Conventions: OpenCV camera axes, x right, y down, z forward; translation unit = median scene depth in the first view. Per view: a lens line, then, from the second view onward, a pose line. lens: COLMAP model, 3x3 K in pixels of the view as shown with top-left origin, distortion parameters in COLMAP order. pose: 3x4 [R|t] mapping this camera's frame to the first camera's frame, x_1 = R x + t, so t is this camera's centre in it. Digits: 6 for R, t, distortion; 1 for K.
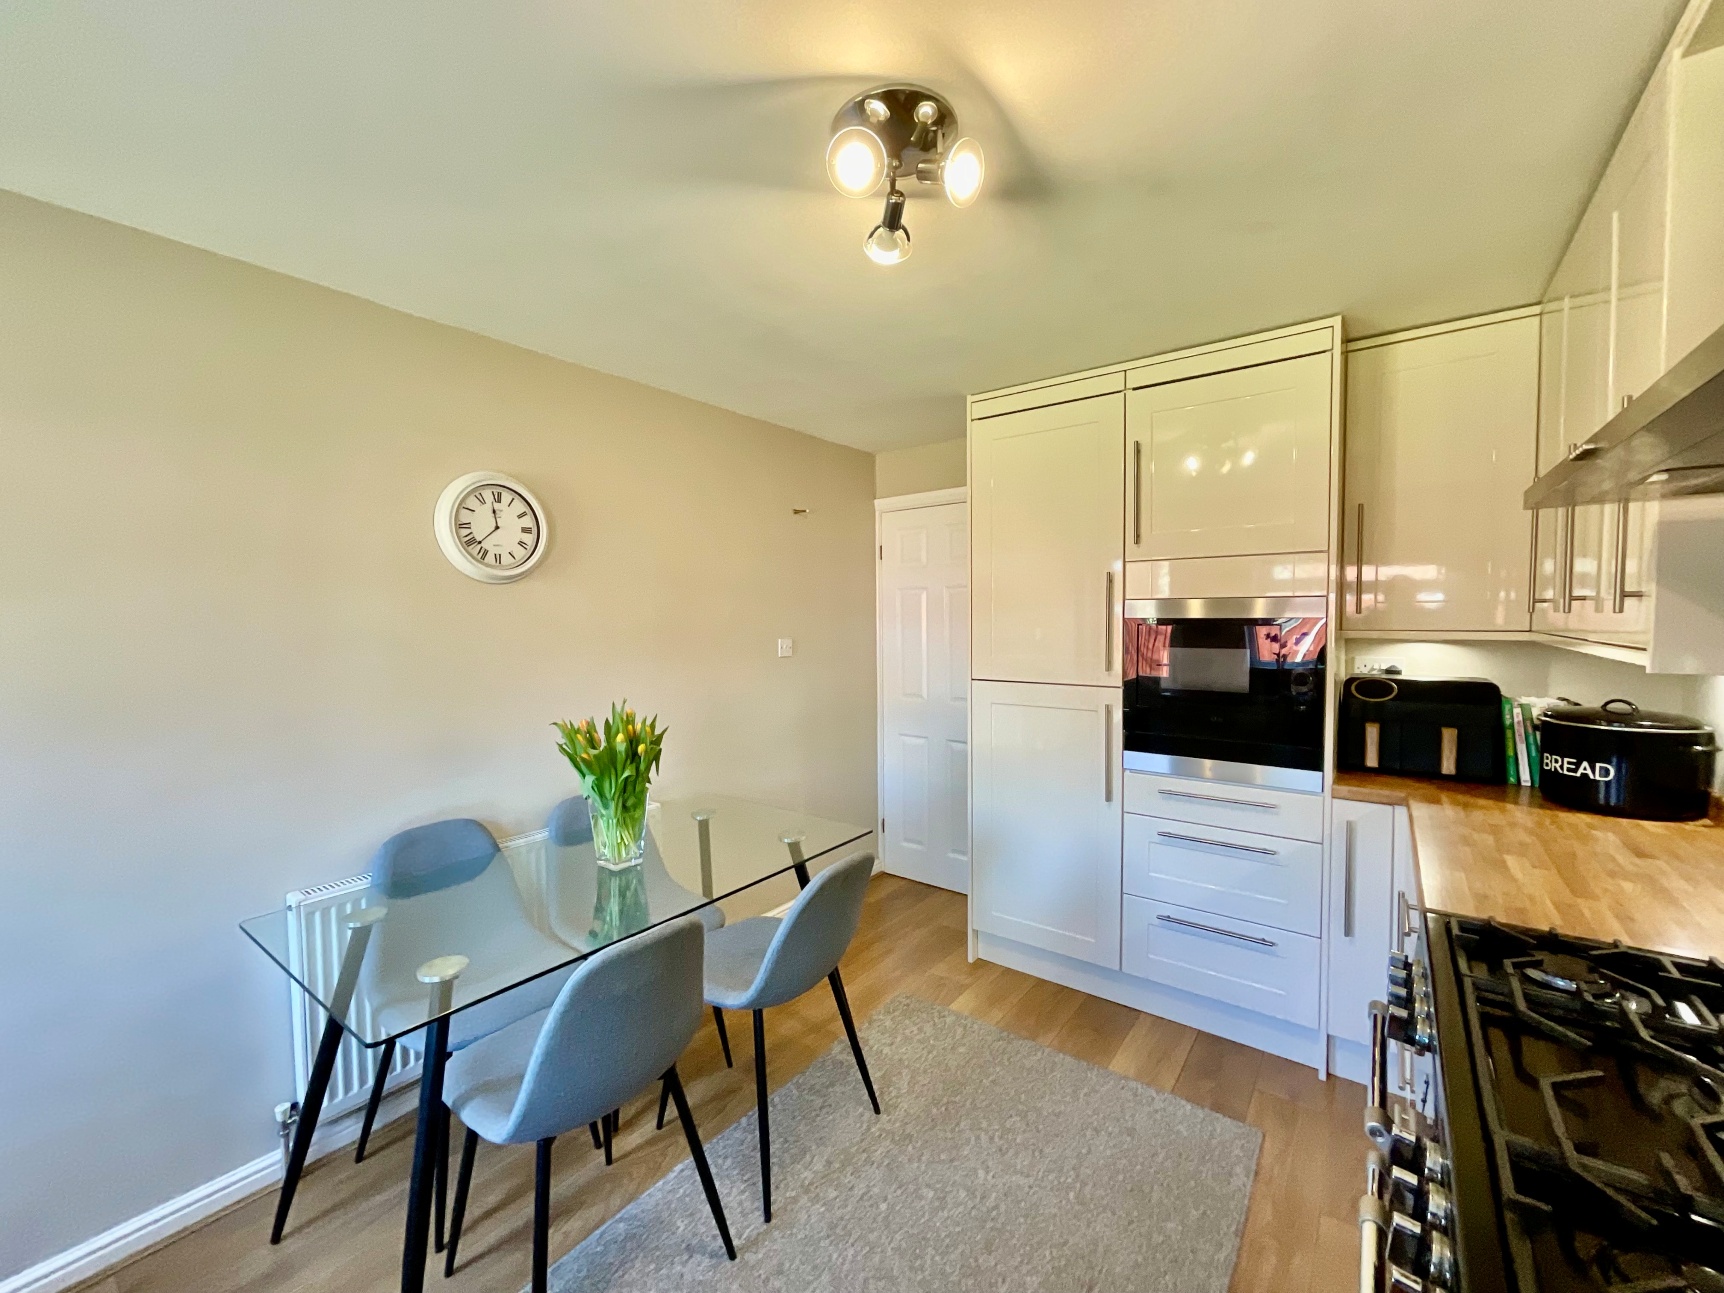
lens RADIAL K [[701.2, 0, 862.0], [0, 701.2, 646.5], [0, 0, 1]] dist [-0.000730, 0.000262]
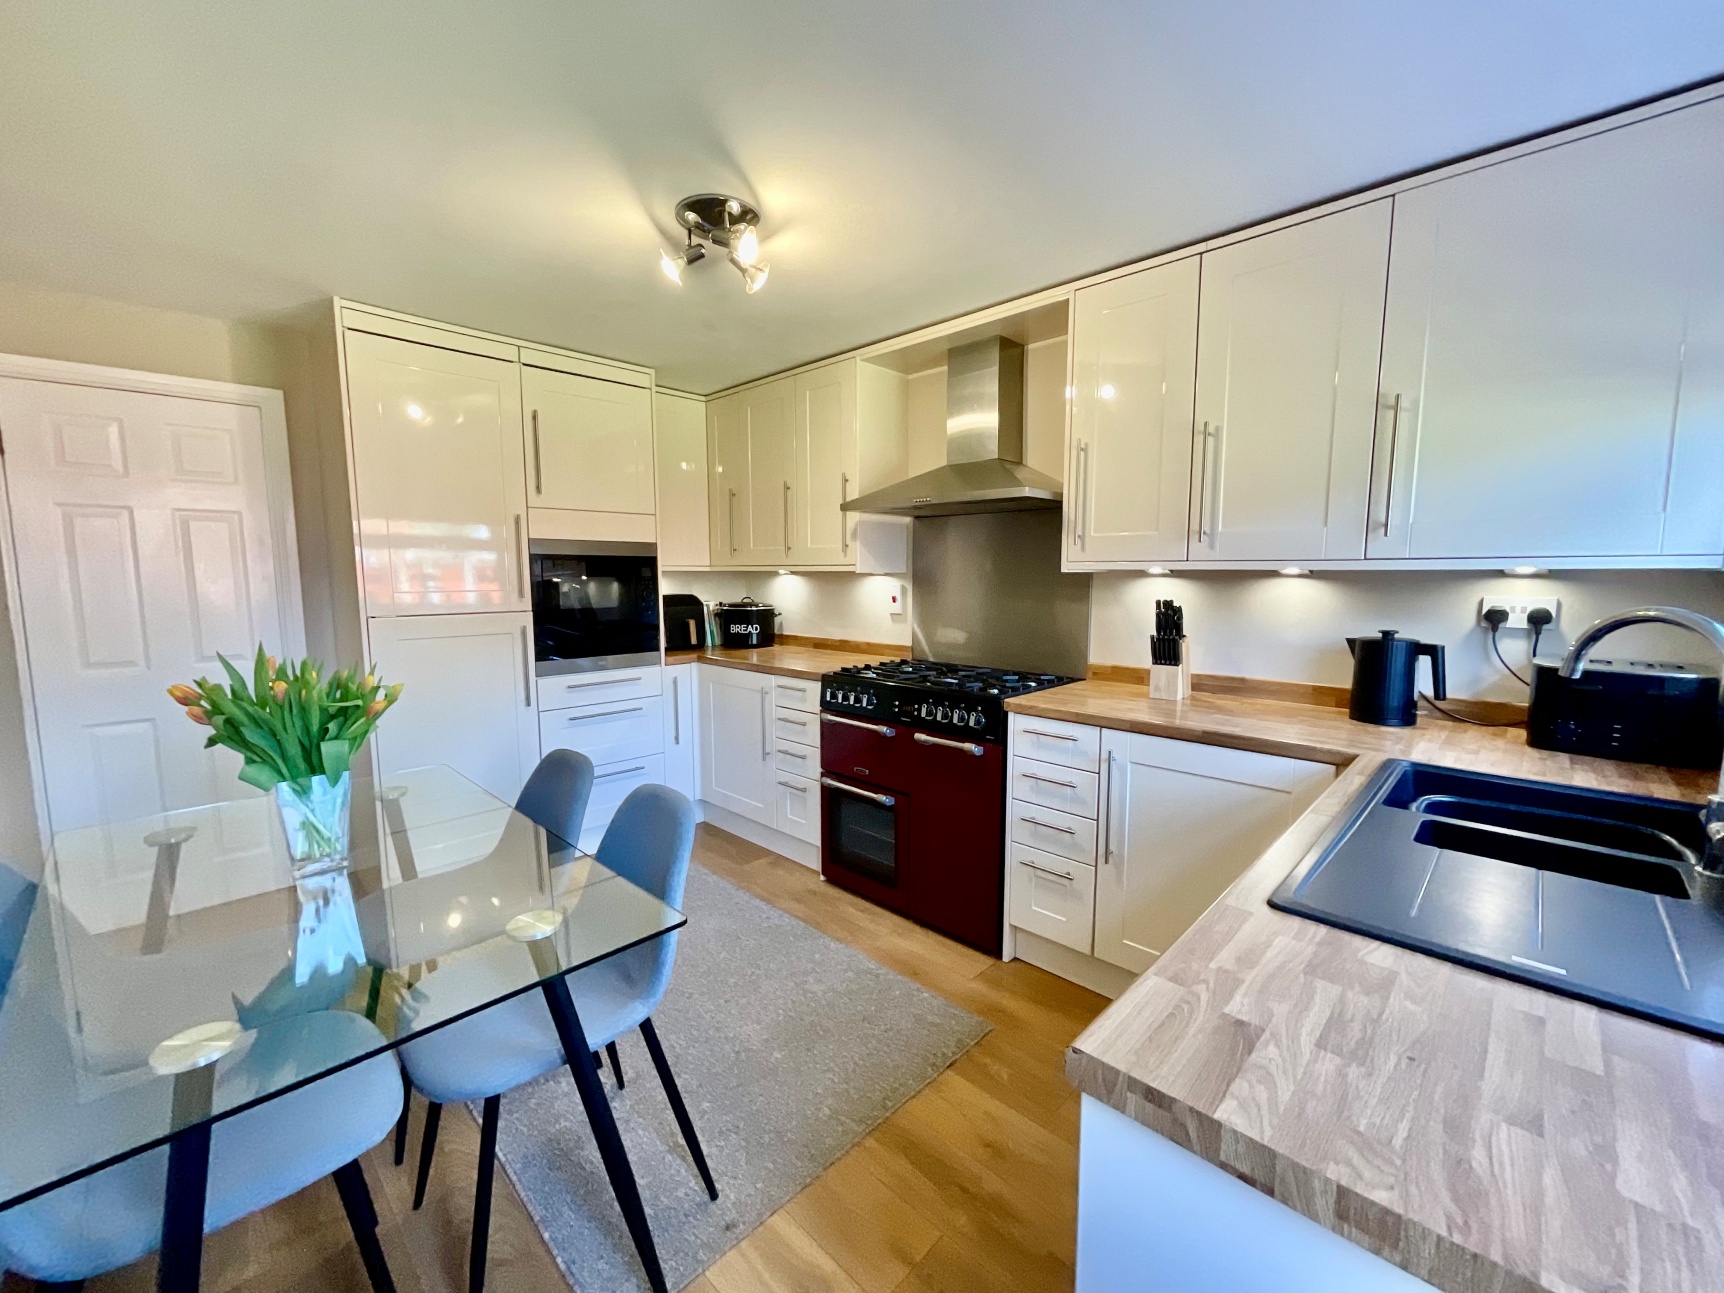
lens RADIAL K [[701.2, 0, 862.0], [0, 701.2, 646.5], [0, 0, 1]] dist [-0.000730, 0.000262]
pose [[0.127316, -0.097153, 0.987093, -0.883246], [0.044589, 0.994746, 0.092155, 0.037579], [-0.990859, 0.032281, 0.130979, 0.313377]]
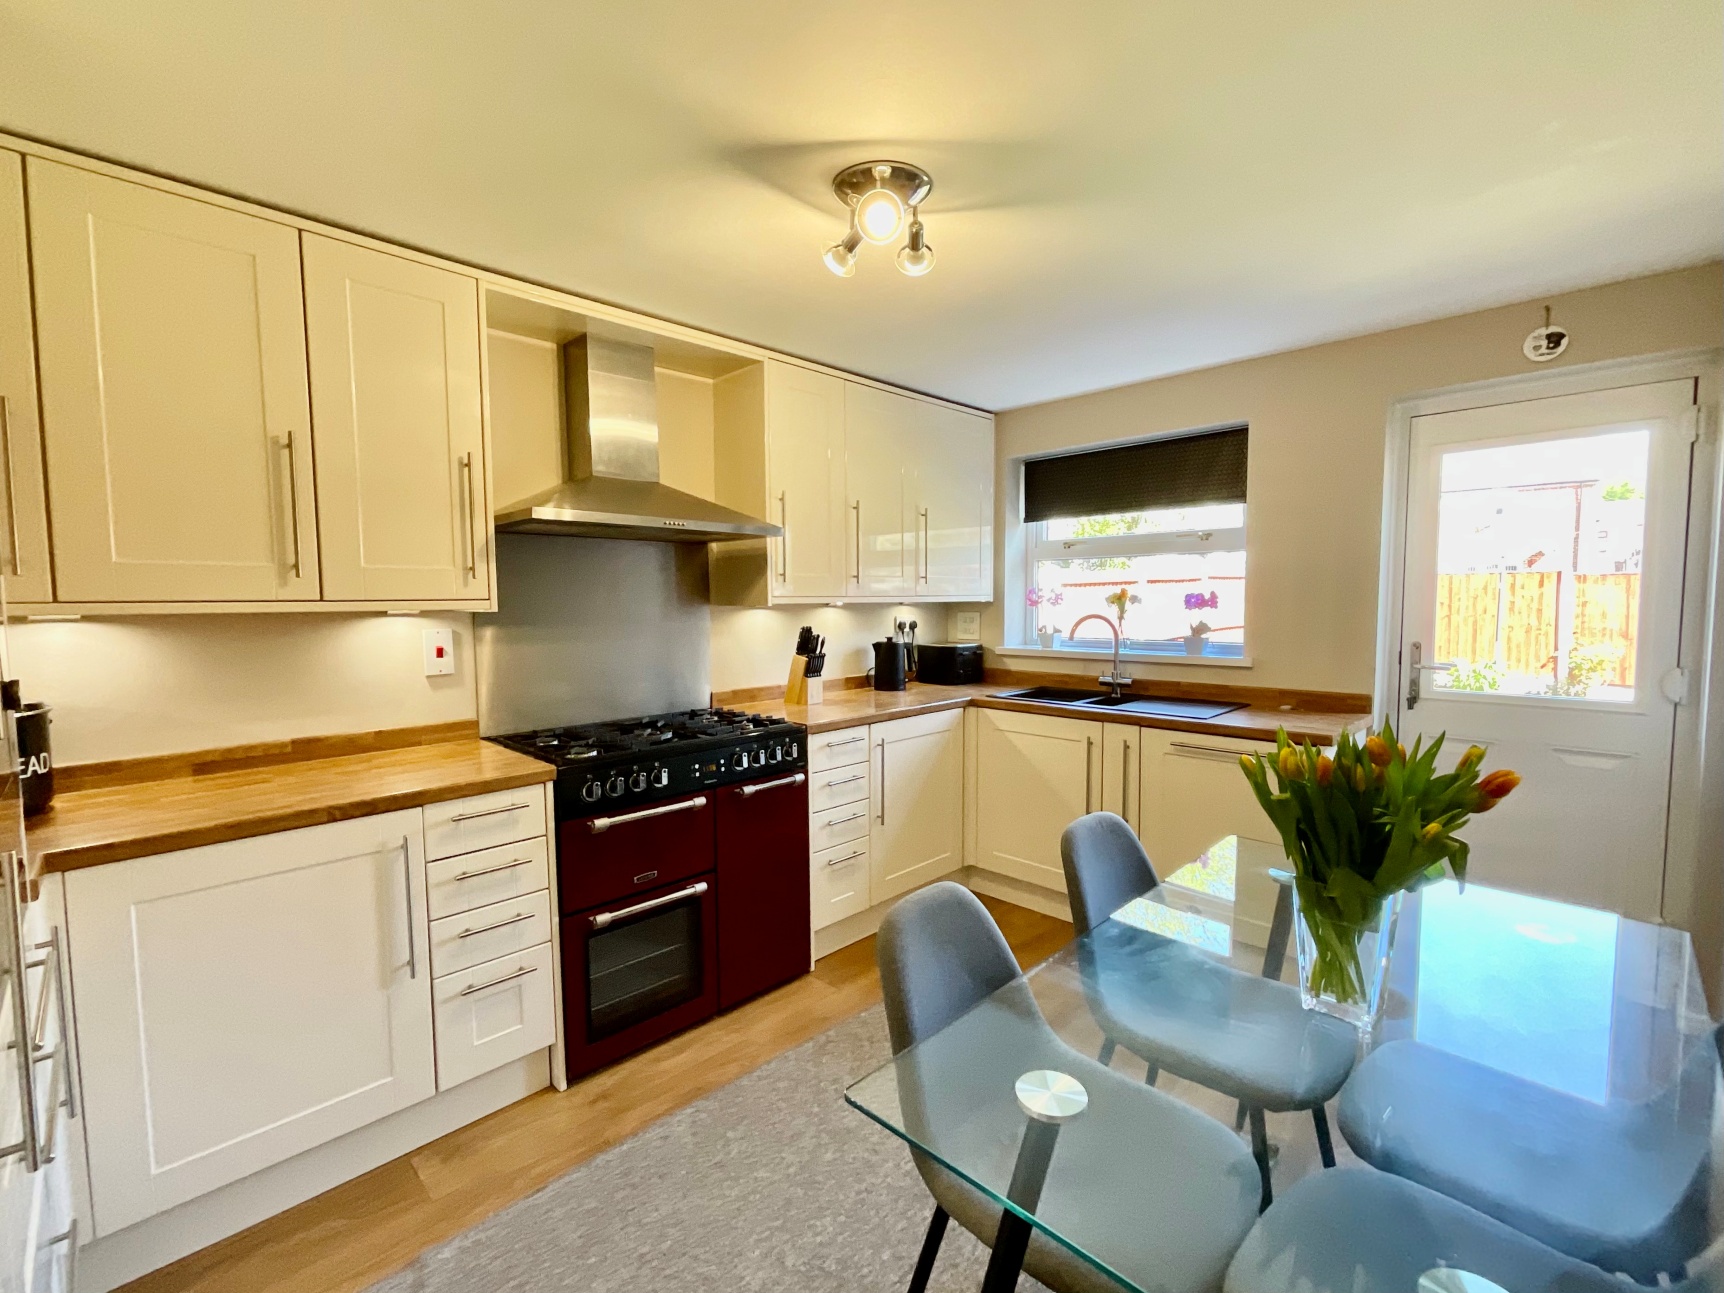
lens RADIAL K [[746.1, 0, 863.2], [0, 746.1, 647.8], [0, 0, 1]] dist [-0.000505, 0.000159]
pose [[-0.990769, 0.007119, 0.135374, -0.055796], [0.022497, 0.993407, 0.112411, -0.034339], [-0.133681, 0.114419, -0.984397, 1.430391]]
